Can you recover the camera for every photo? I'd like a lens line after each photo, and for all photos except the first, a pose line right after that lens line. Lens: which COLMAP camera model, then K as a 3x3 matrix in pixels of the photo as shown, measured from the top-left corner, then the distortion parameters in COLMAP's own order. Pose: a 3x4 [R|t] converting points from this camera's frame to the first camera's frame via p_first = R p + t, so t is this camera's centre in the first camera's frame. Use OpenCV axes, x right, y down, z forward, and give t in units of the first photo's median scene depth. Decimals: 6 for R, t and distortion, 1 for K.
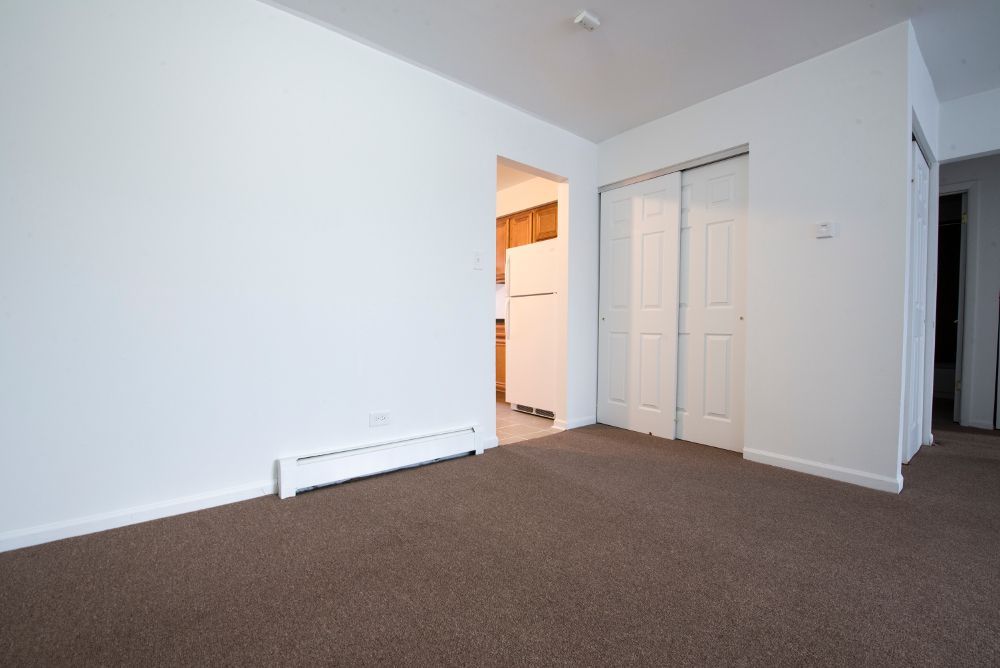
lens RADIAL K [[423.7, 0, 497.1], [0, 423.7, 331.4], [0, 0, 1]] dist [-0.019823, -0.000808]
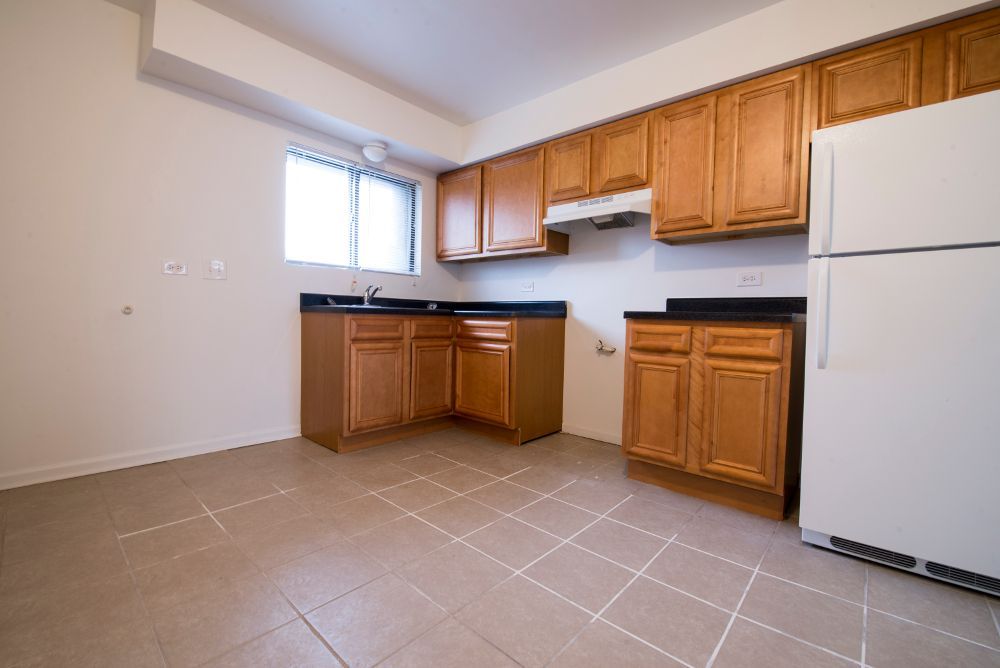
lens RADIAL K [[423.7, 0, 499.2], [0, 423.7, 329.6], [0, 0, 1]] dist [-0.019823, -0.000808]
pose [[0.985543, 0.011744, 0.169017, -0.322674], [-0.013385, 0.999874, 0.008573, -0.014879], [-0.168895, -0.010712, 0.985576, 0.686593]]
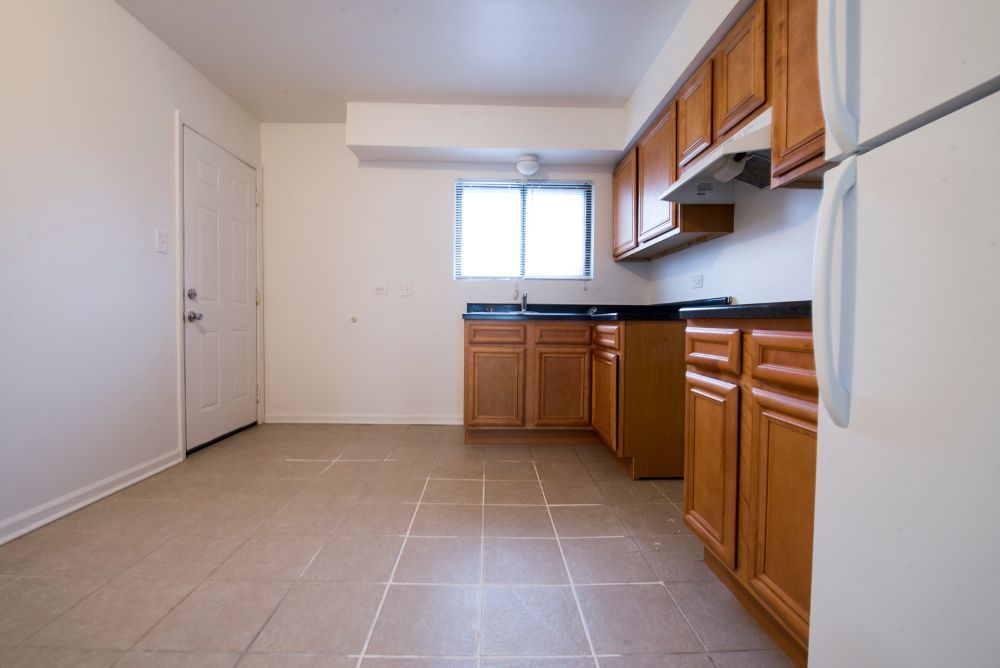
lens RADIAL K [[423.7, 0, 500.1], [0, 423.7, 330.0], [0, 0, 1]] dist [-0.019823, -0.000808]
pose [[0.796877, 0.015002, -0.603956, 0.020721], [-0.018706, 0.999825, 0.000155, -0.013906], [0.603852, 0.011174, 0.797018, 0.809798]]
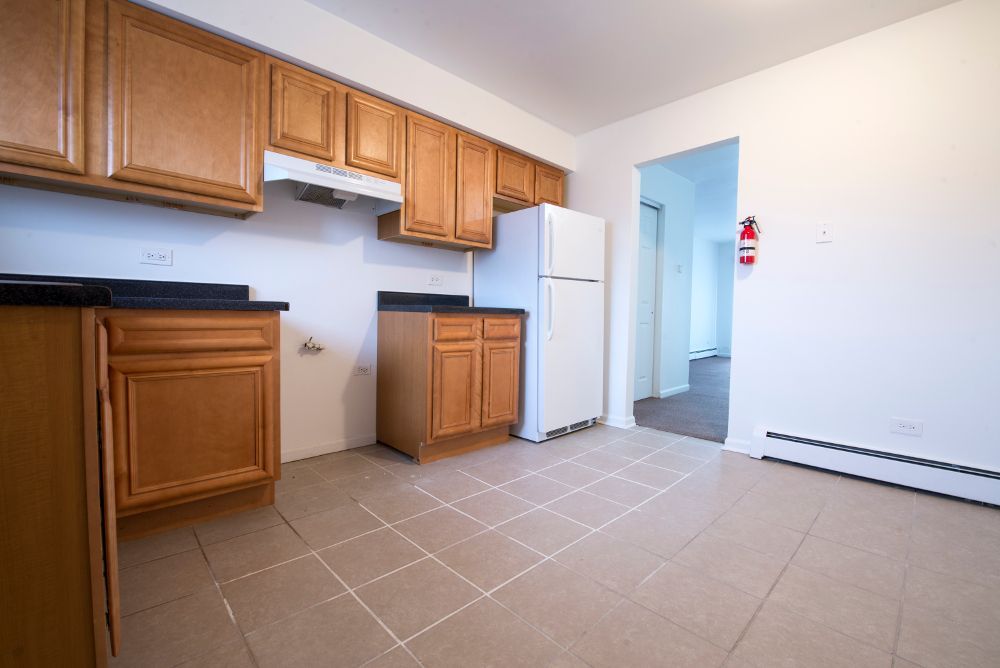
lens RADIAL K [[423.7, 0, 497.0], [0, 423.7, 330.9], [0, 0, 1]] dist [-0.019823, -0.000808]
pose [[-0.088006, -0.044350, 0.995132, -0.641496], [0.005845, 0.998968, 0.045038, -0.026655], [-0.996103, 0.009780, -0.087656, 1.154856]]
